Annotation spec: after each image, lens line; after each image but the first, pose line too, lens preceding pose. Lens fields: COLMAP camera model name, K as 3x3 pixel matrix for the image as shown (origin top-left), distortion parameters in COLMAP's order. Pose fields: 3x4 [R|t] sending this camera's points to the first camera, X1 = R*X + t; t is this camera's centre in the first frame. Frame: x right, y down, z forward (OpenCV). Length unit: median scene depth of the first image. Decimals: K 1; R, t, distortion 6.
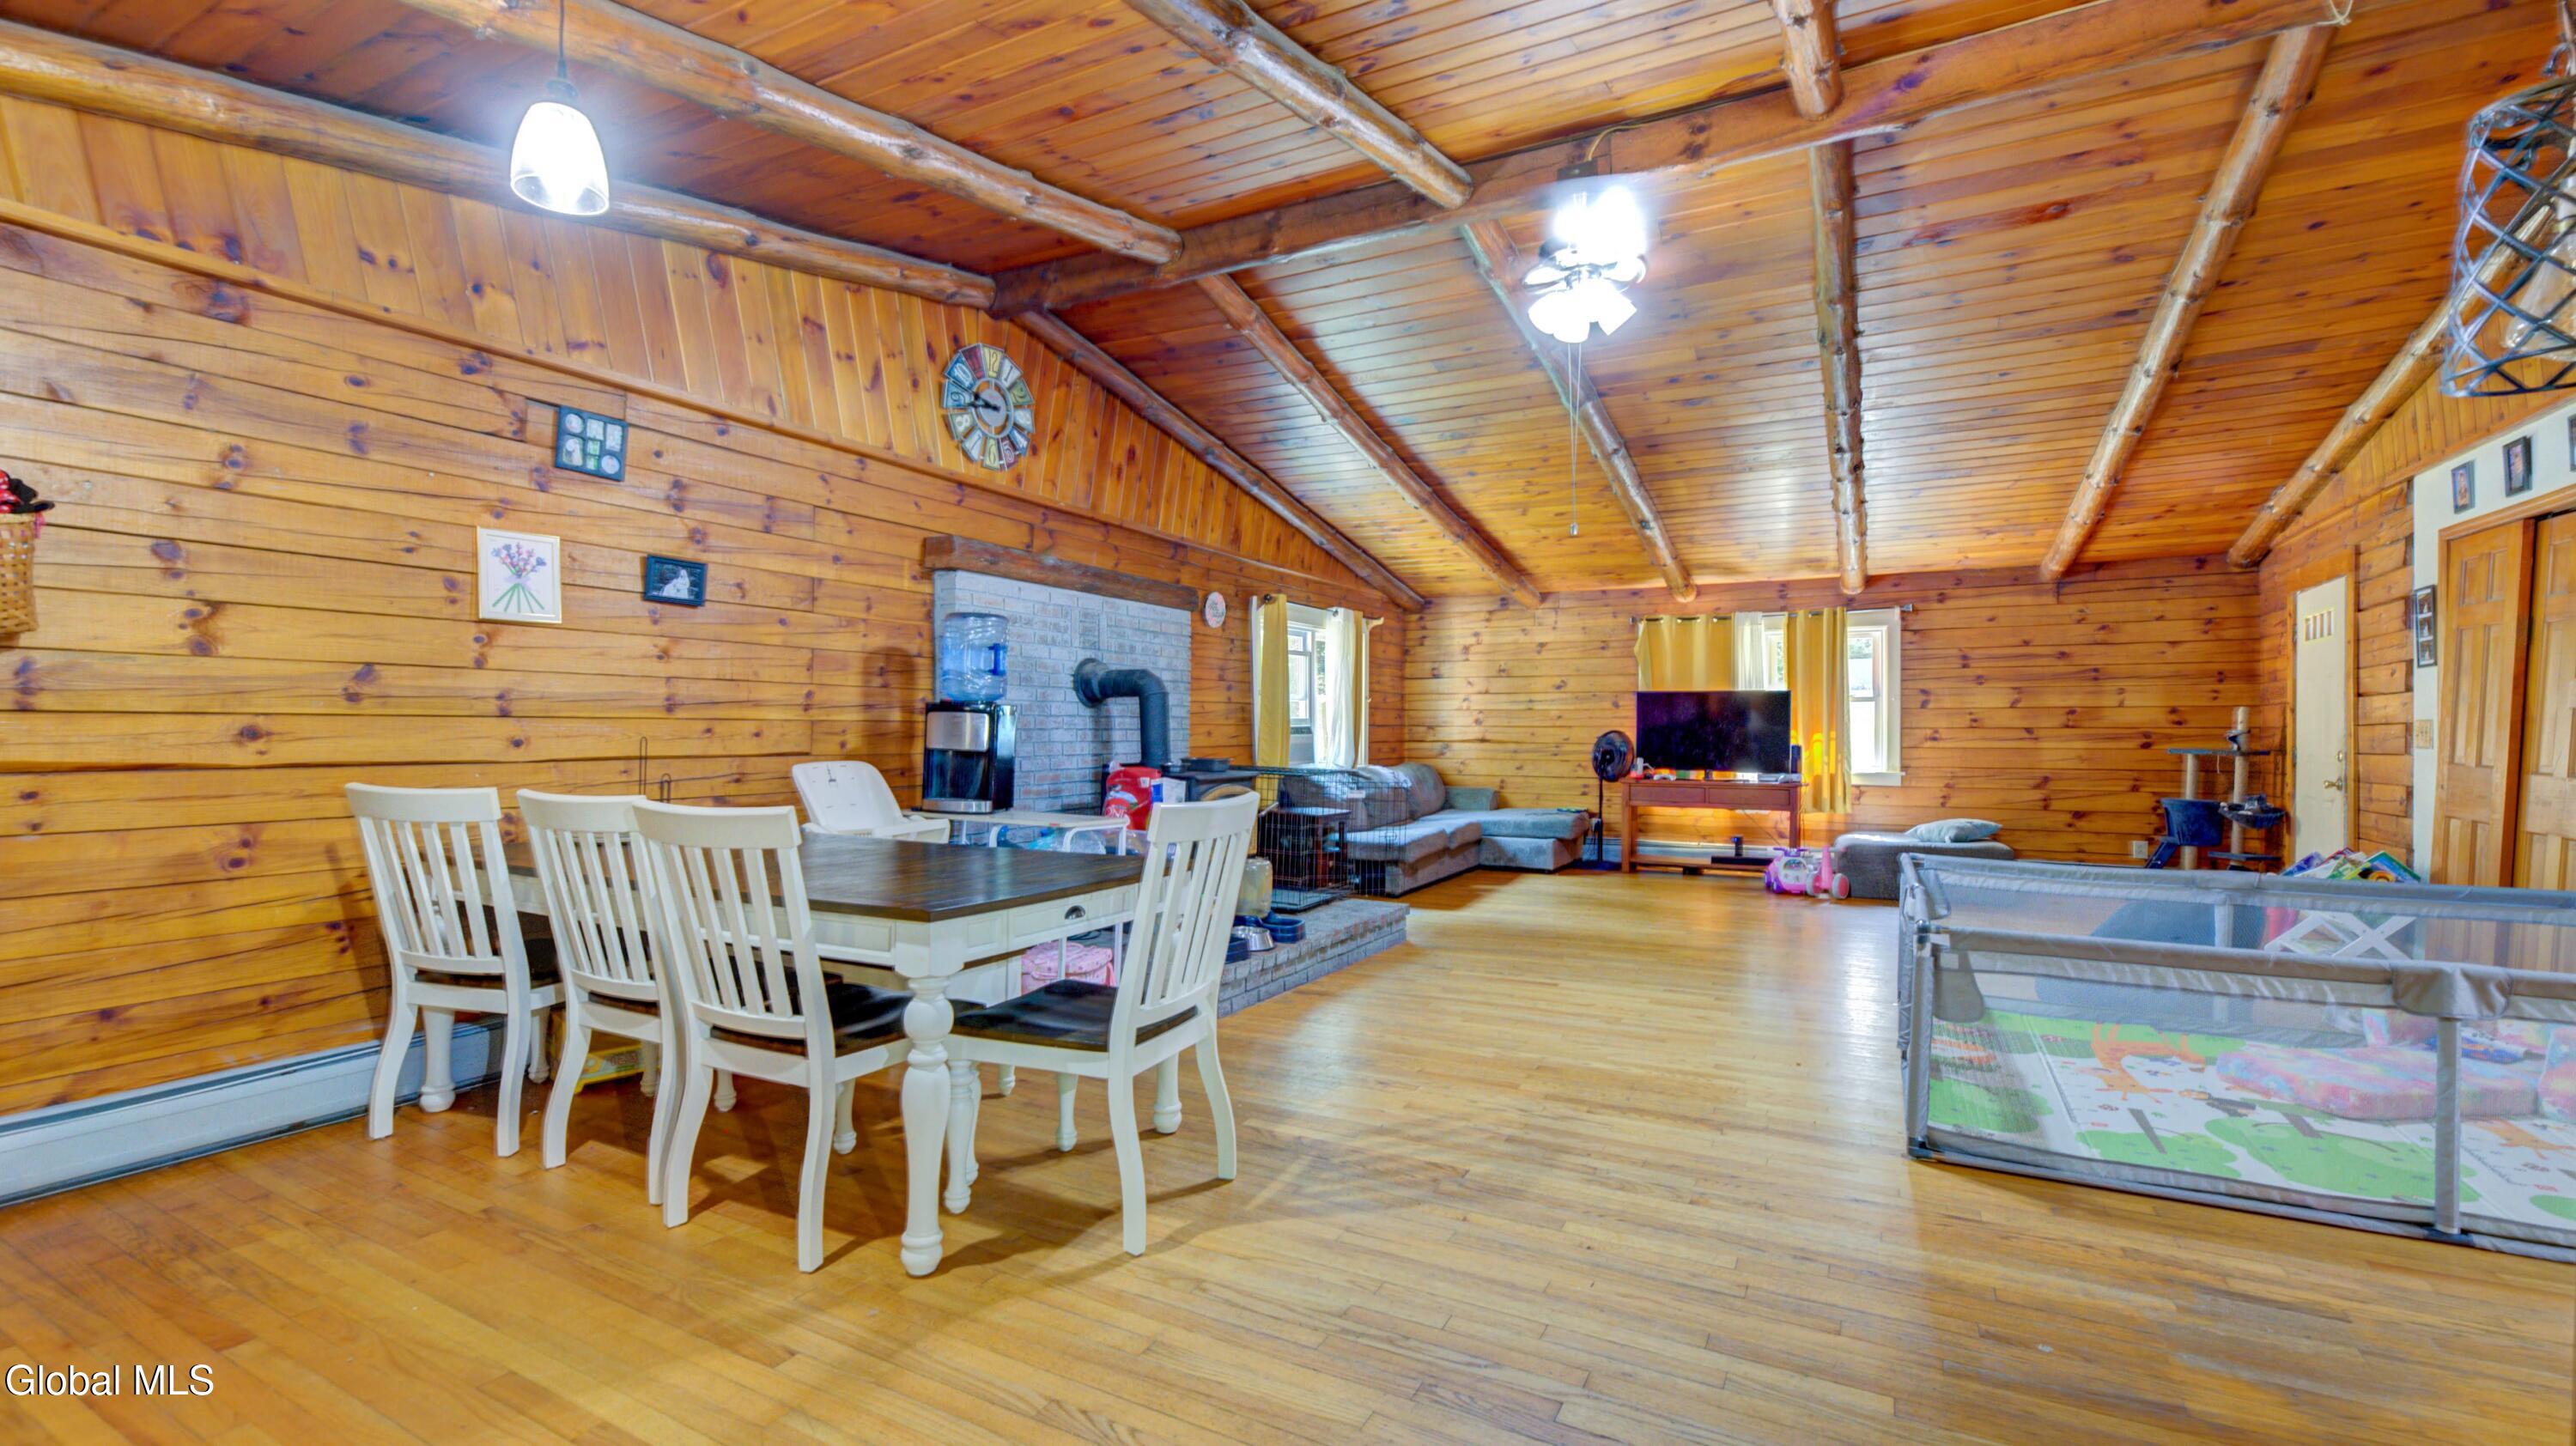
lens RADIAL K [[1064.0, 0, 1278.4], [0, 1064.0, 731.5], [0, 0, 1]] dist [0.000635, 0.000145]
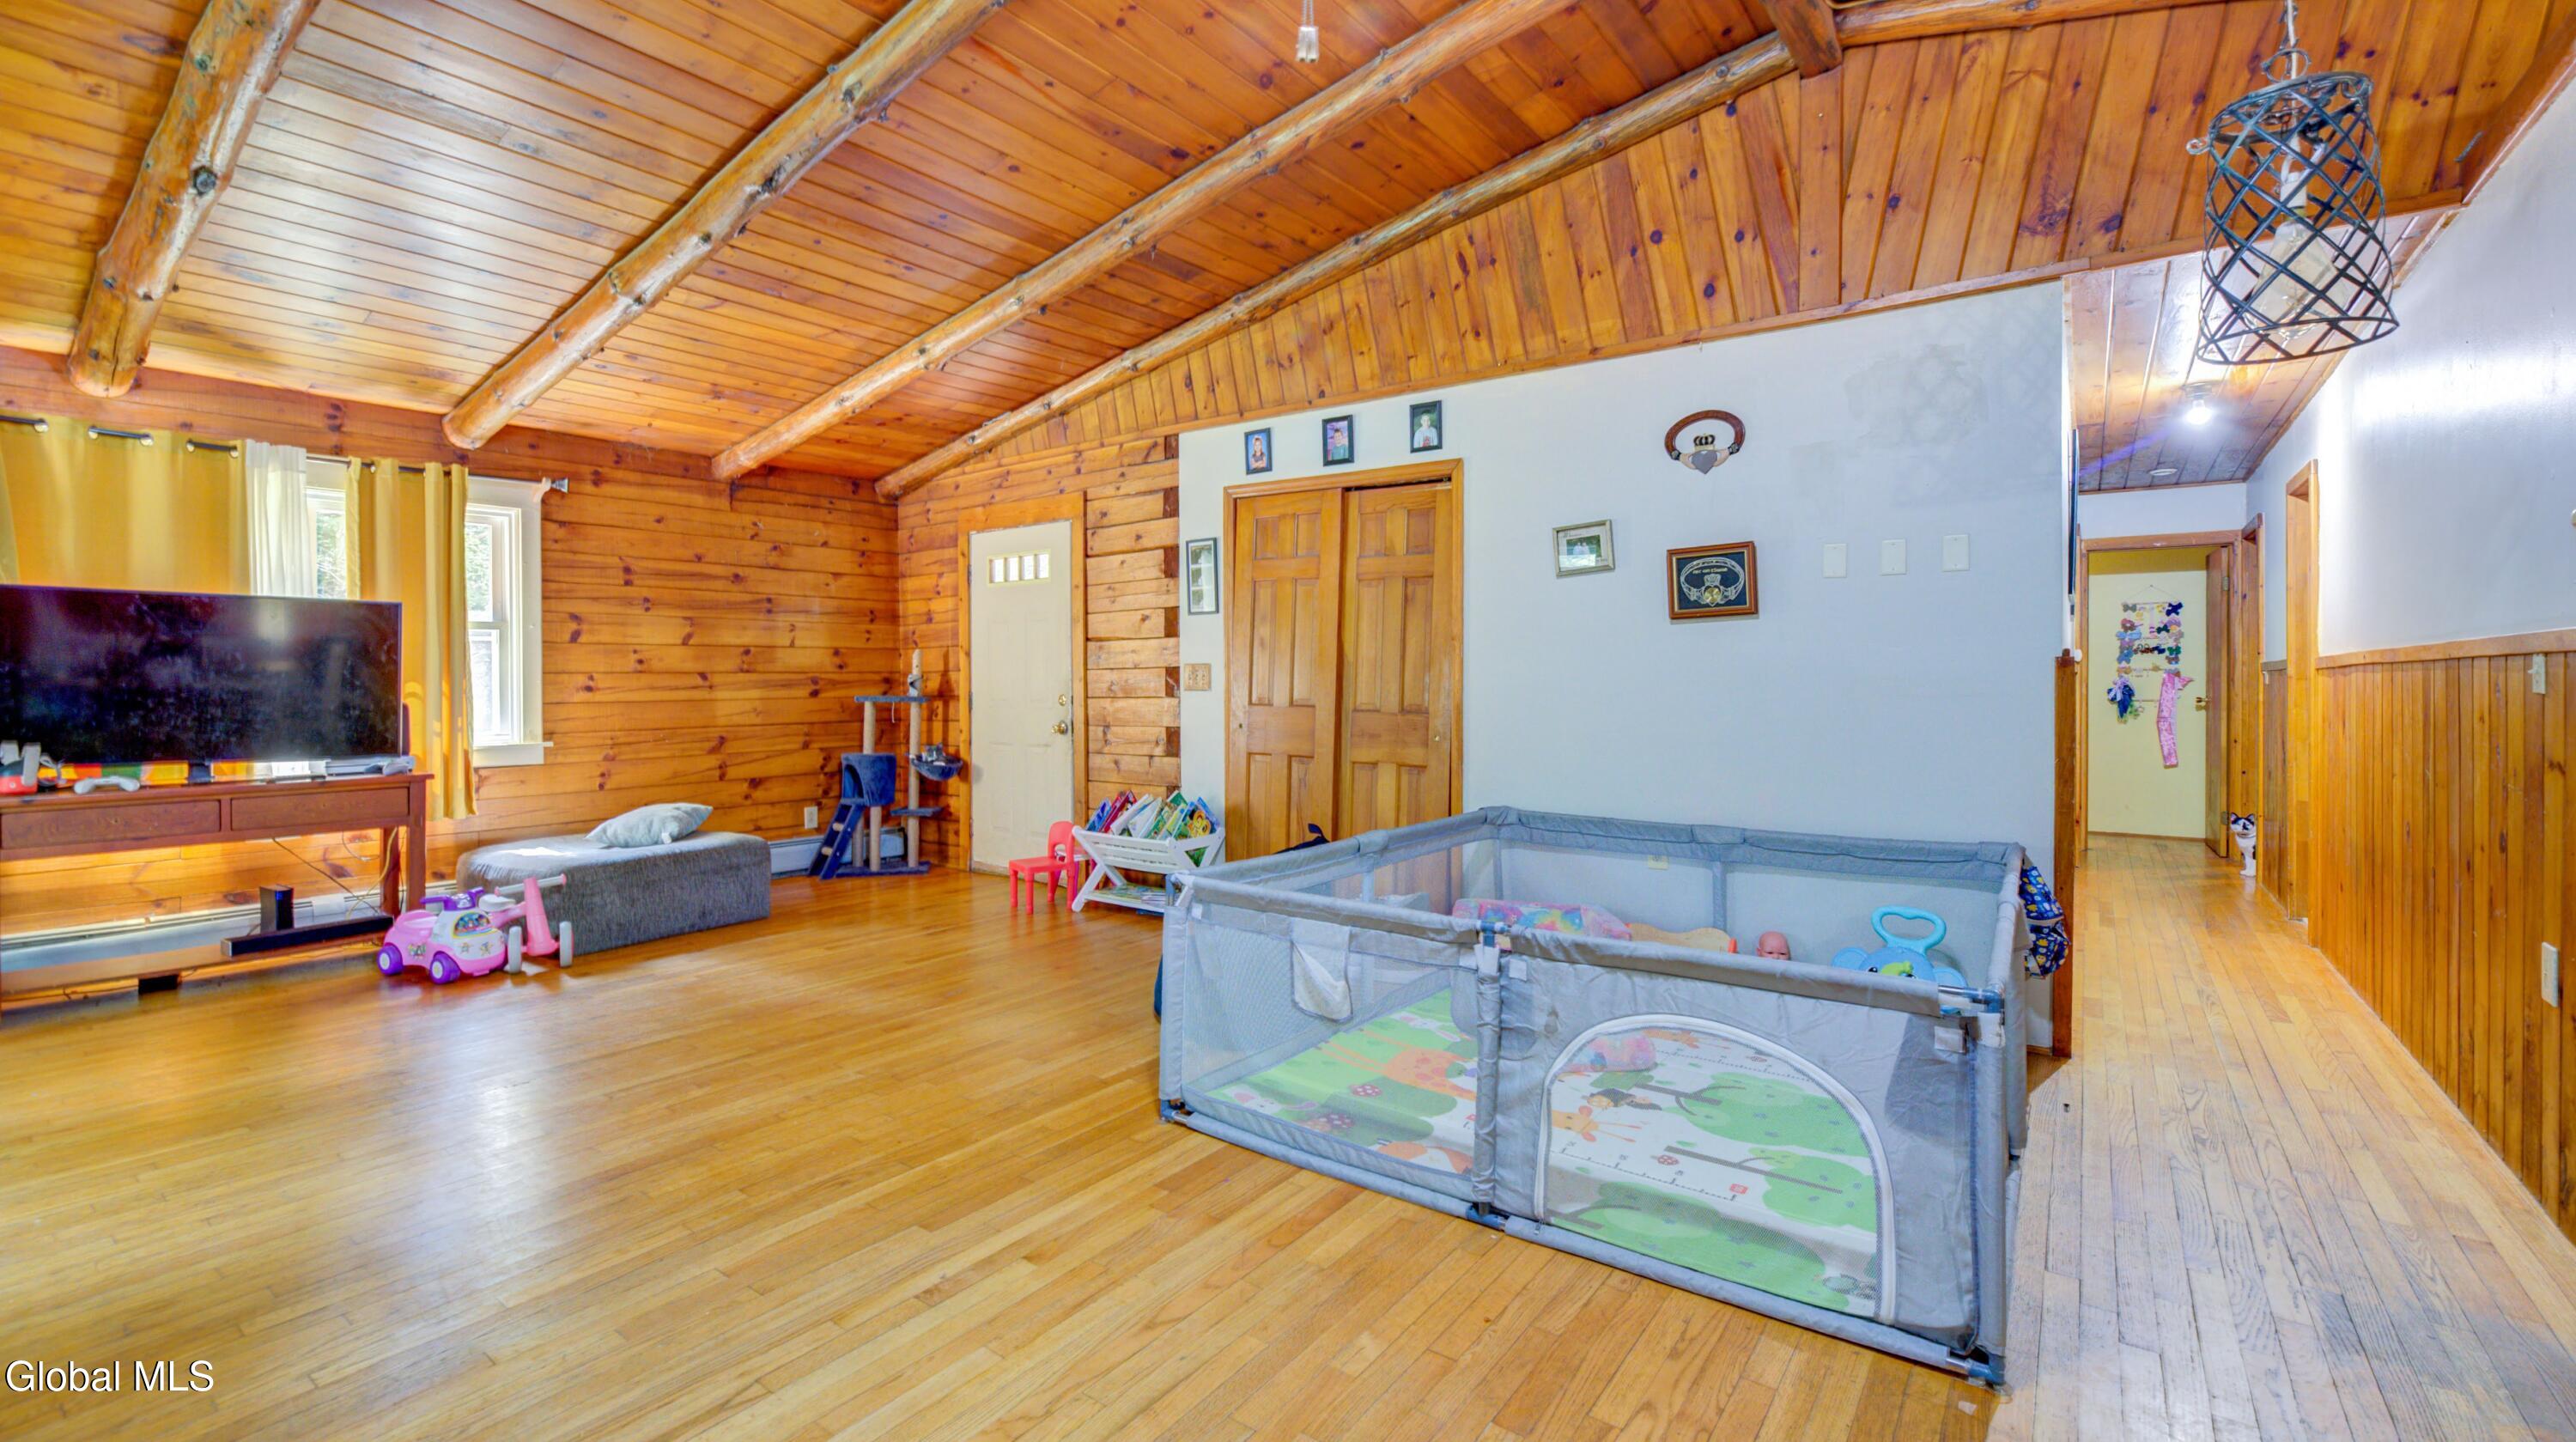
lens RADIAL K [[1145.8, 0, 1277.7], [0, 1145.8, 677.8], [0, 0, 1]] dist [0.002477, -0.004700]
pose [[0.138812, -0.003774, 0.990312, -0.033567], [0.005050, 0.999982, 0.003103, 0.000003], [-0.990306, 0.004571, 0.138829, 0.487331]]
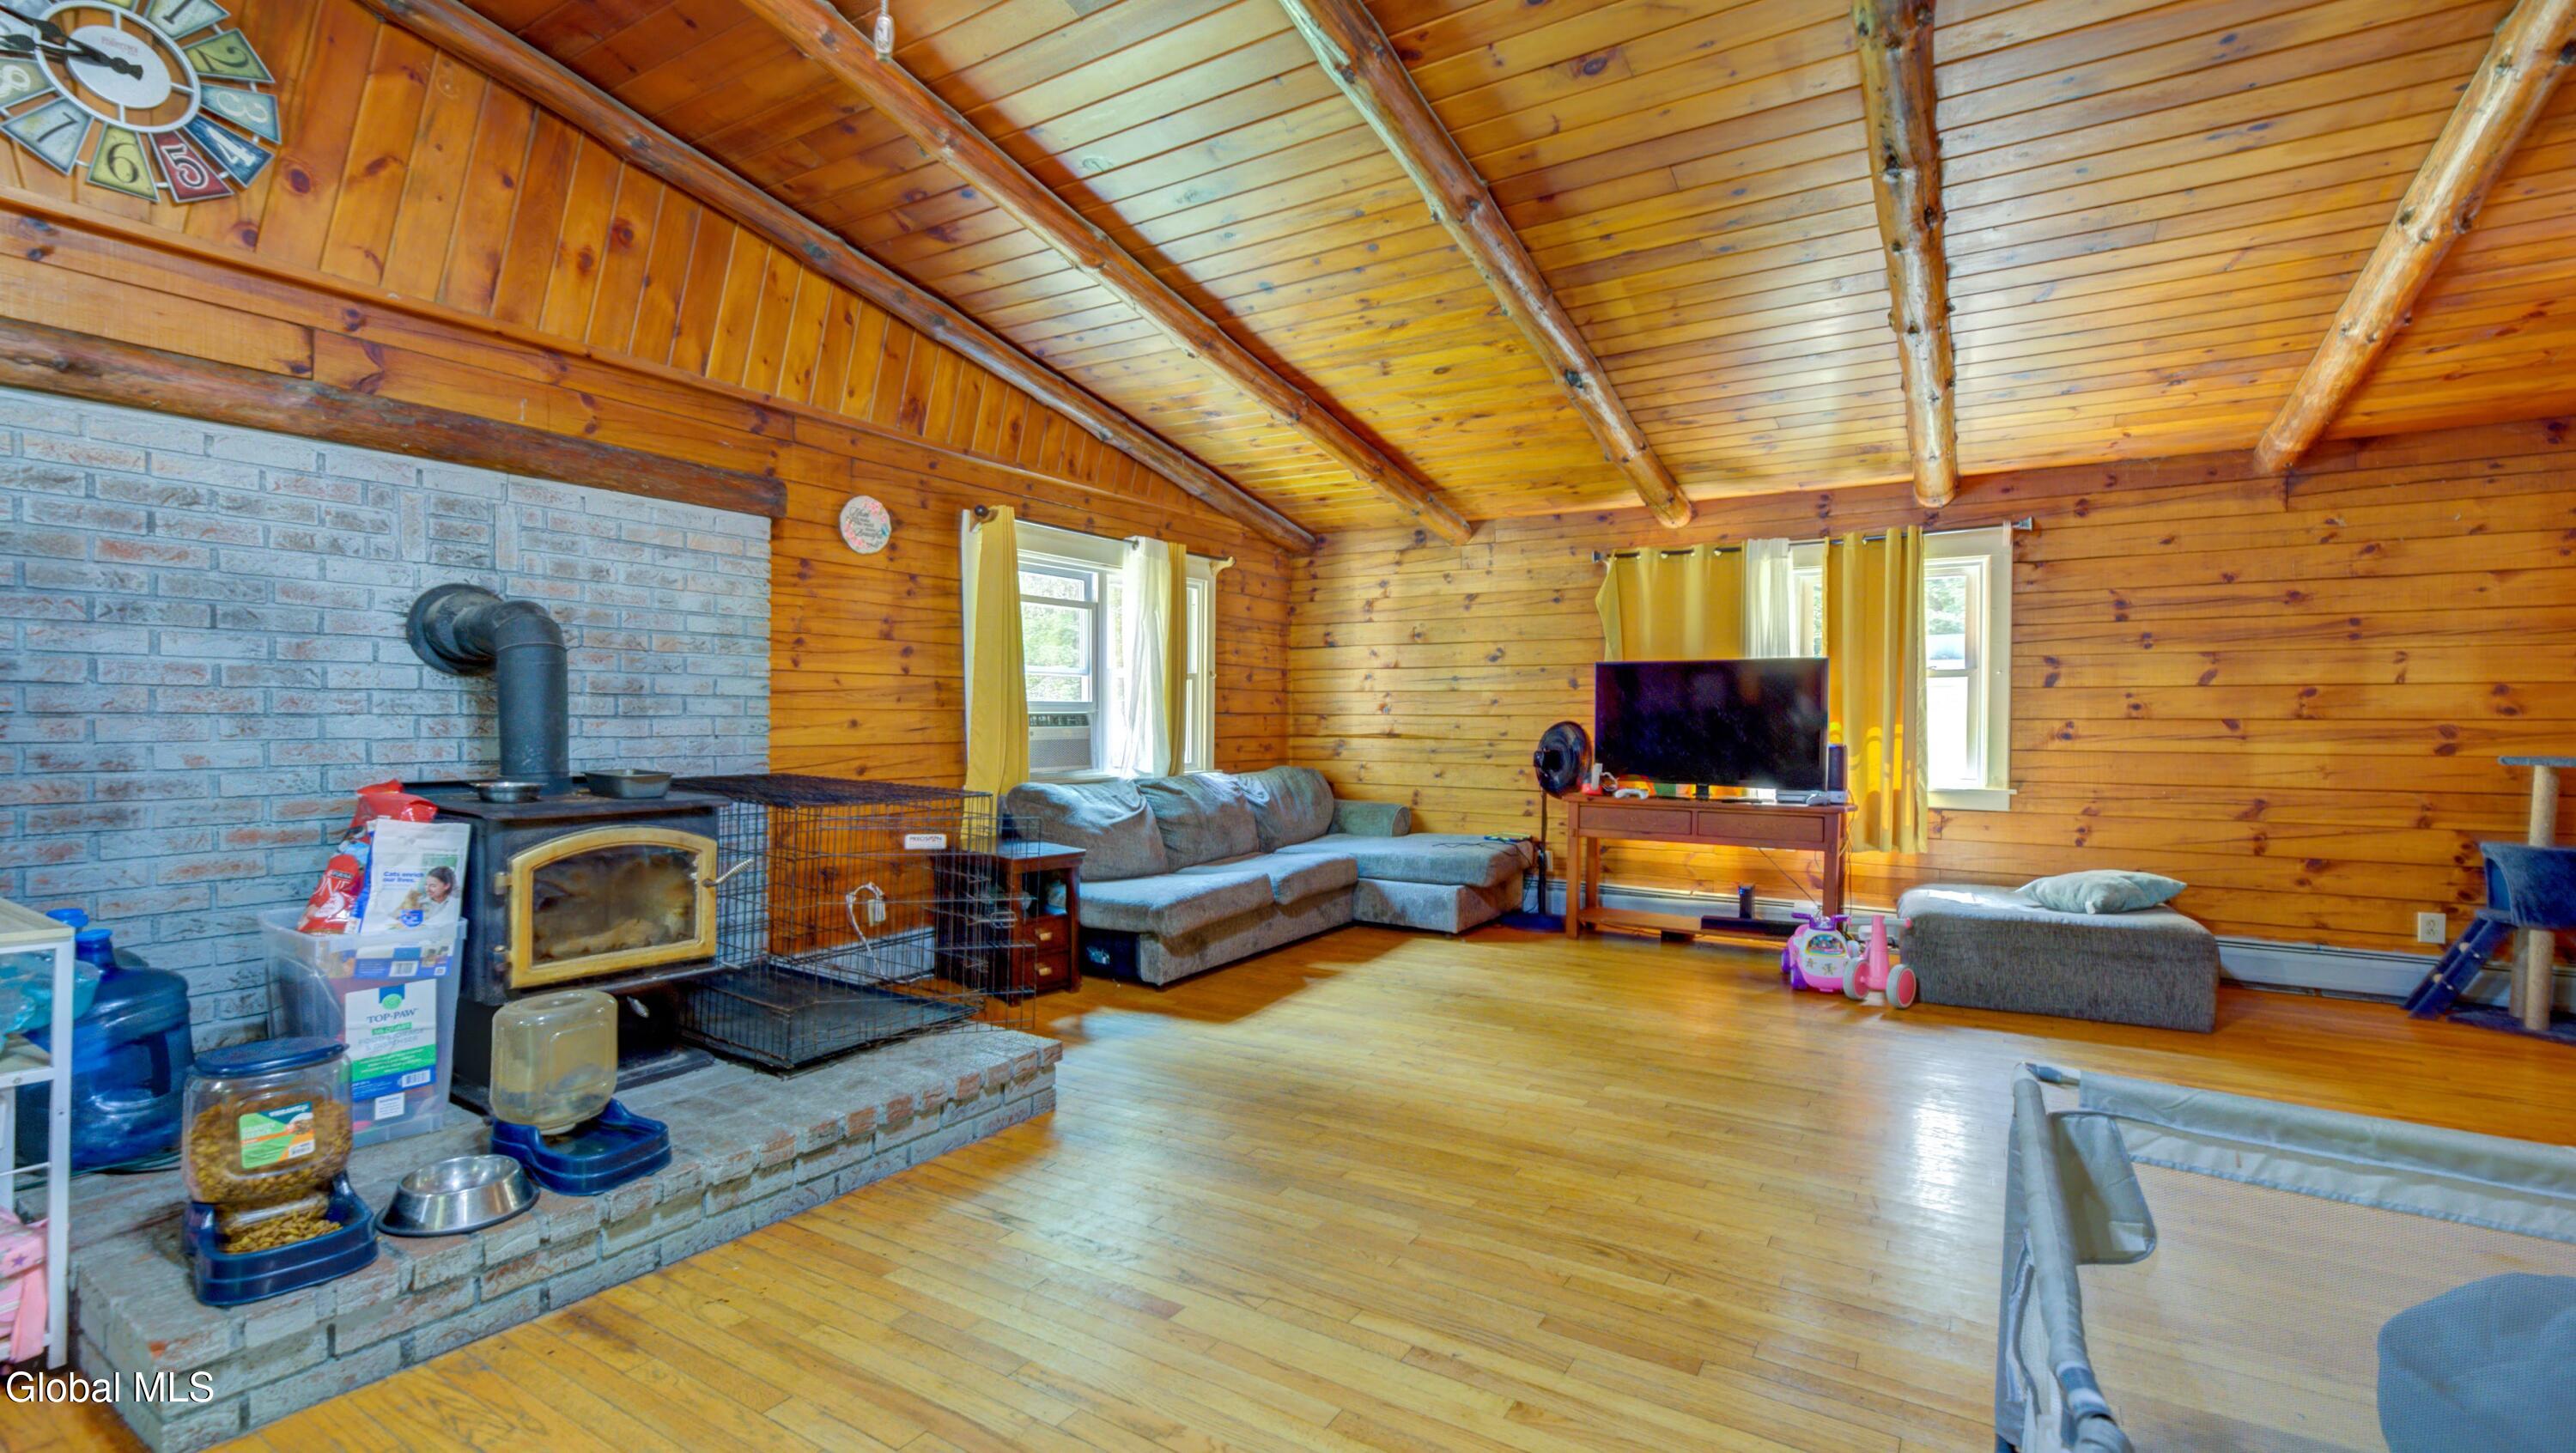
lens RADIAL K [[1063.7, 0, 1294.7], [0, 1063.7, 740.2], [0, 0, 1]] dist [0.000448, -0.000674]
pose [[0.998098, 0.004223, -0.061502, 0.210880], [-0.003182, 0.999850, 0.017004, 0.000057], [0.061565, -0.016776, 0.997962, 0.362922]]
